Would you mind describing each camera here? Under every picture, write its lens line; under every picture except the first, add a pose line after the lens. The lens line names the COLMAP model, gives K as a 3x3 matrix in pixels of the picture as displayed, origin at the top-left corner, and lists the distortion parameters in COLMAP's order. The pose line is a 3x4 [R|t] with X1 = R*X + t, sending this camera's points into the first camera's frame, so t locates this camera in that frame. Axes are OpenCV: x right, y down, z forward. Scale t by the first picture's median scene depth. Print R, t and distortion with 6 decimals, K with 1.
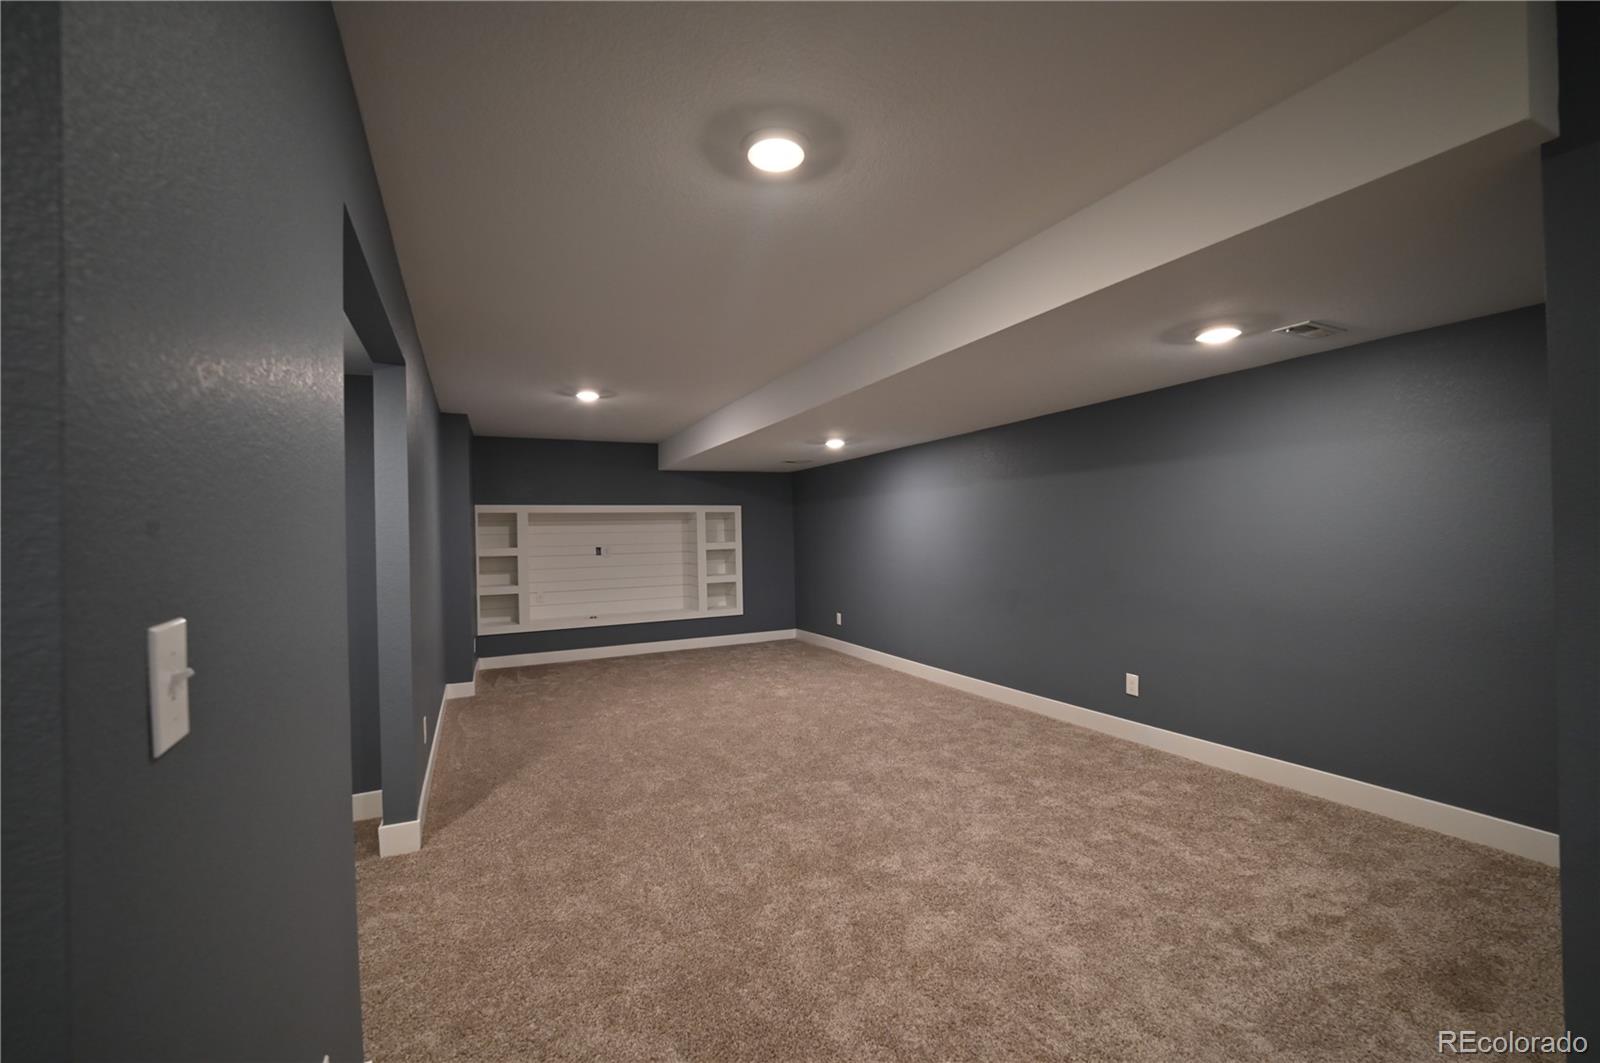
lens RADIAL K [[659.6, 0, 808.8], [0, 659.6, 530.5], [0, 0, 1]] dist [0.000637, -0.010564]
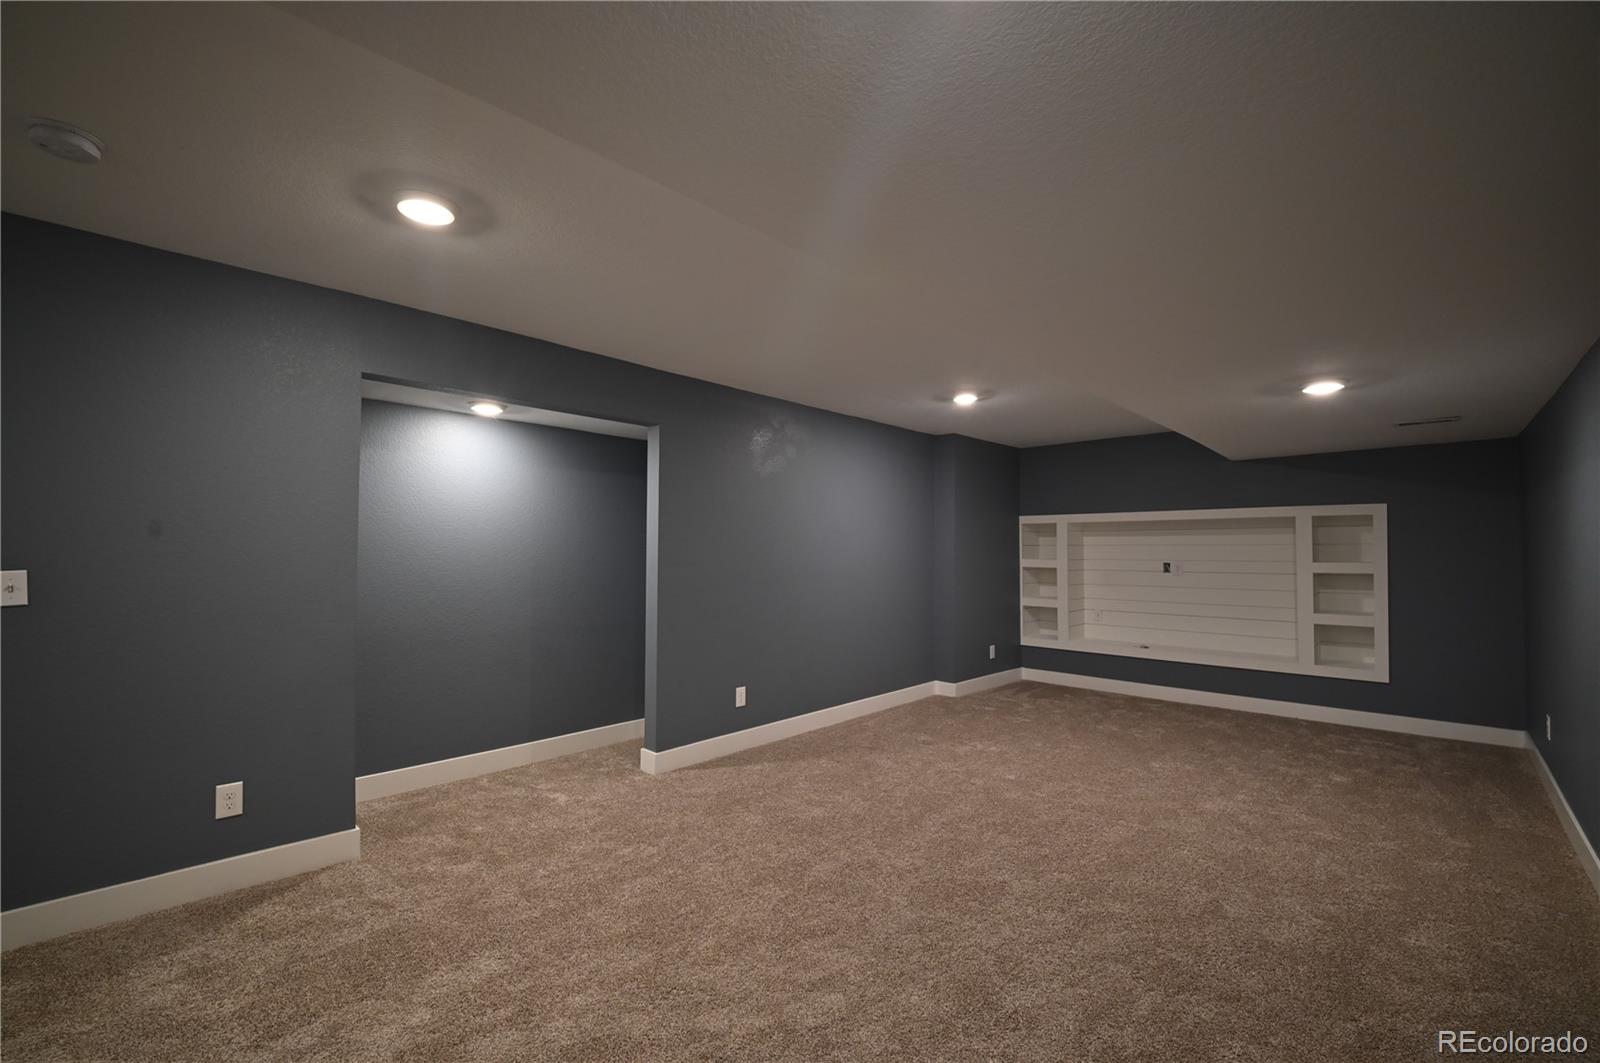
lens RADIAL K [[659.6, 0, 808.8], [0, 659.6, 530.5], [0, 0, 1]] dist [0.000637, -0.010564]
pose [[0.347770, -0.006534, -0.937557, 0.325218], [-0.006790, 0.999932, -0.009487, -0.004143], [0.937555, 0.009665, 0.347702, 0.332268]]
